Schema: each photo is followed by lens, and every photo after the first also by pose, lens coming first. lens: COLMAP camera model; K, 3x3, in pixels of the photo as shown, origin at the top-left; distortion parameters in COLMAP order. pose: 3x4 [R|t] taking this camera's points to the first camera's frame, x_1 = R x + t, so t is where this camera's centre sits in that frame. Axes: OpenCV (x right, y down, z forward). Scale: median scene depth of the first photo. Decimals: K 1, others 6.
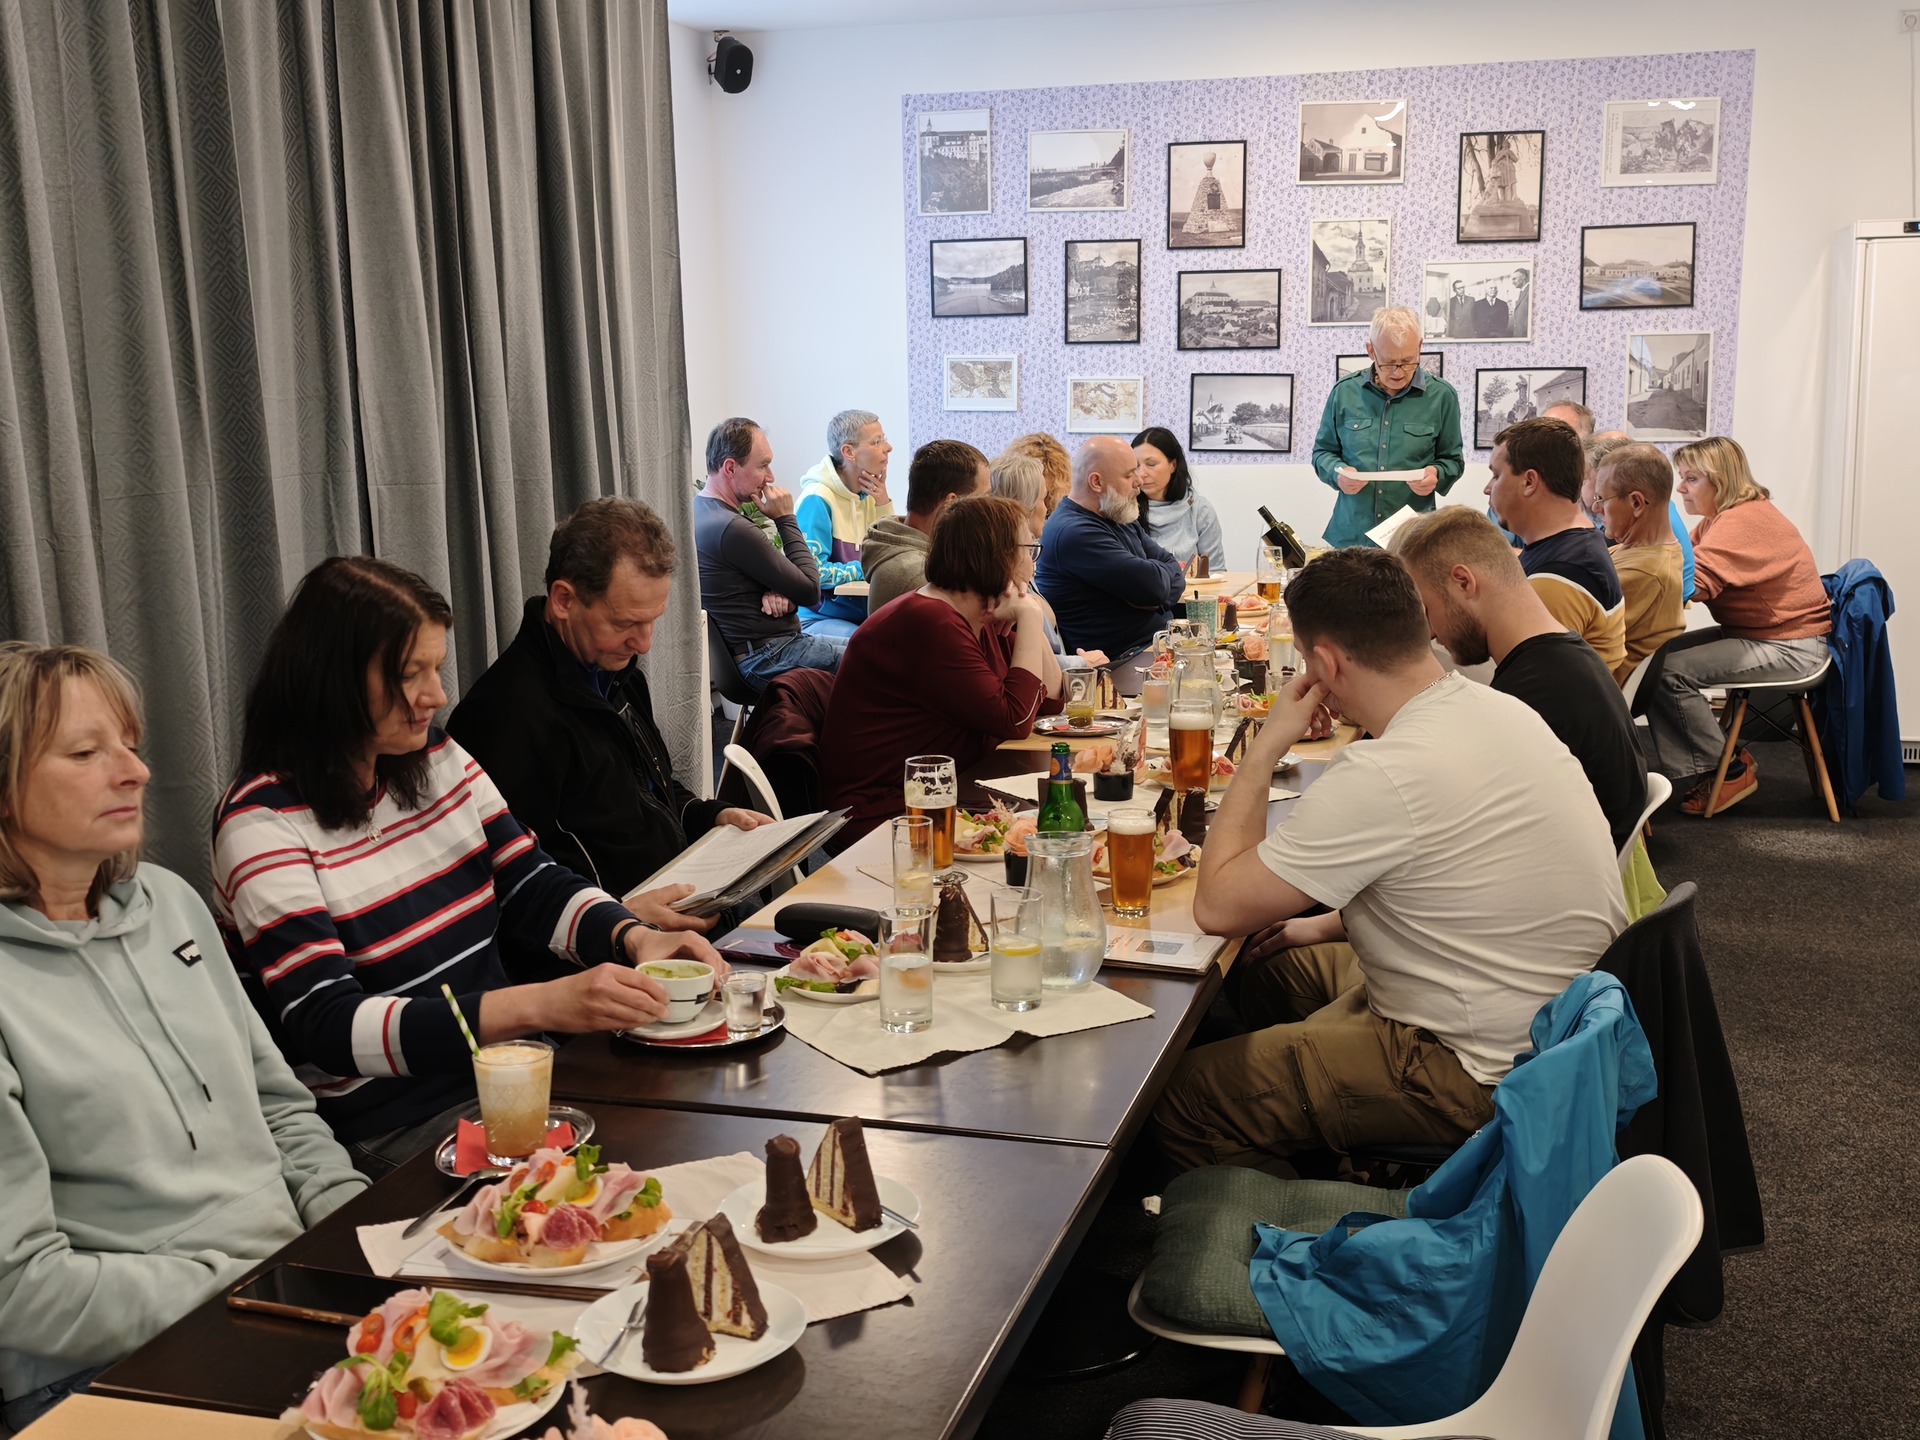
lens RADIAL K [[2047.4, 0, 960.0], [0, 2047.4, 720.0], [0, 0, 1]] dist [0.016550, -0.089005]
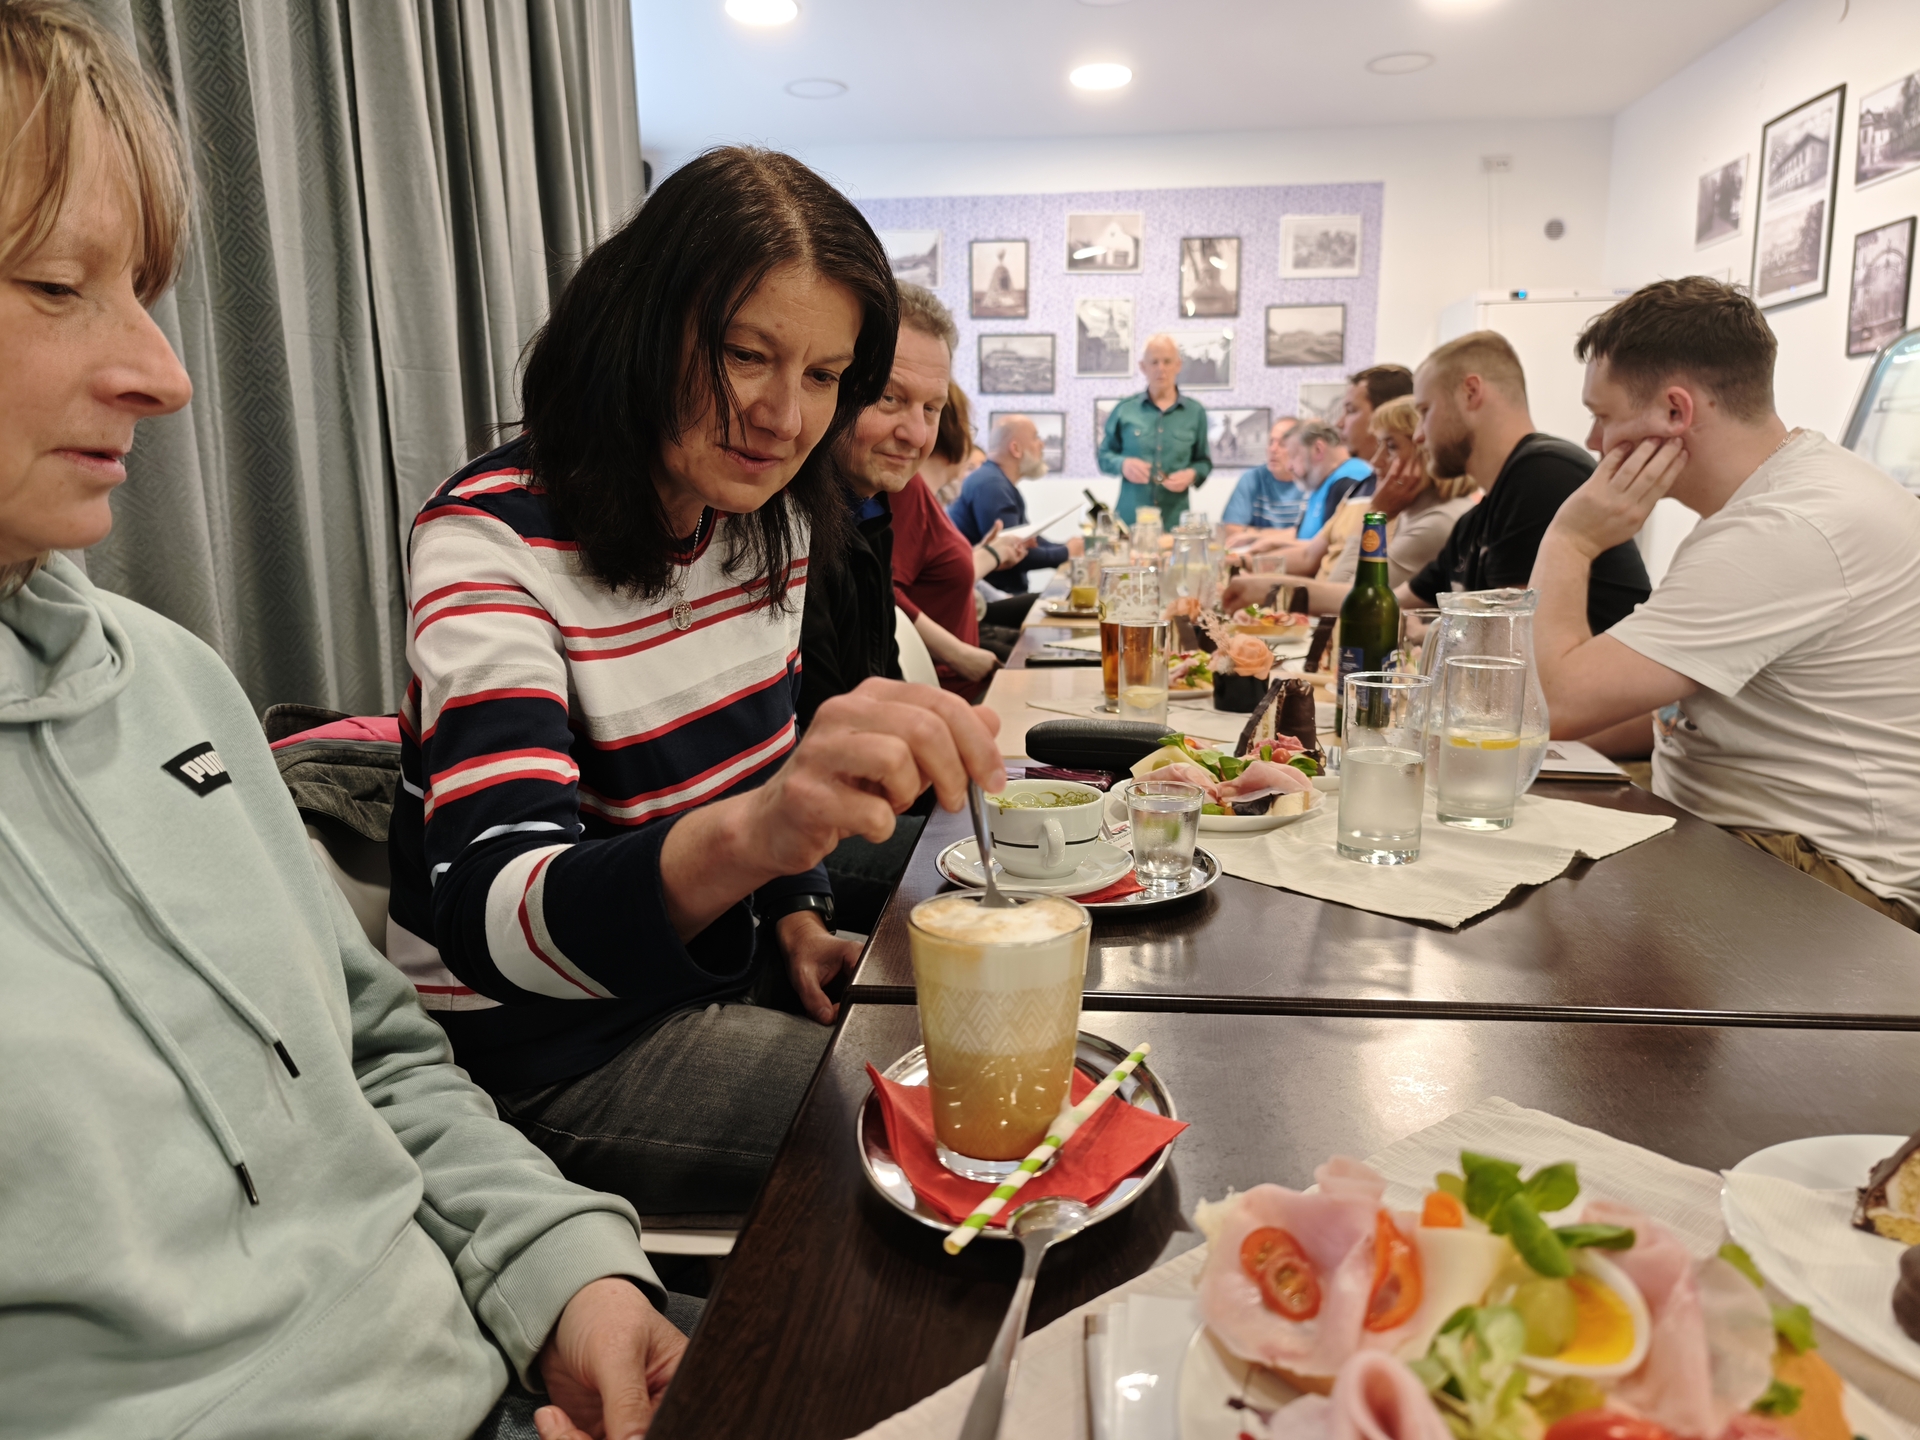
lens RADIAL K [[1283.2, 0, 984.4], [0, 1283.2, 689.3], [0, 0, 1]] dist [0.005033, 0.002711]
pose [[0.979772, -0.025115, 0.198537, -0.068068], [0.028208, 0.999521, -0.012764, 0.028094], [-0.198121, 0.018106, 0.980010, 0.177490]]
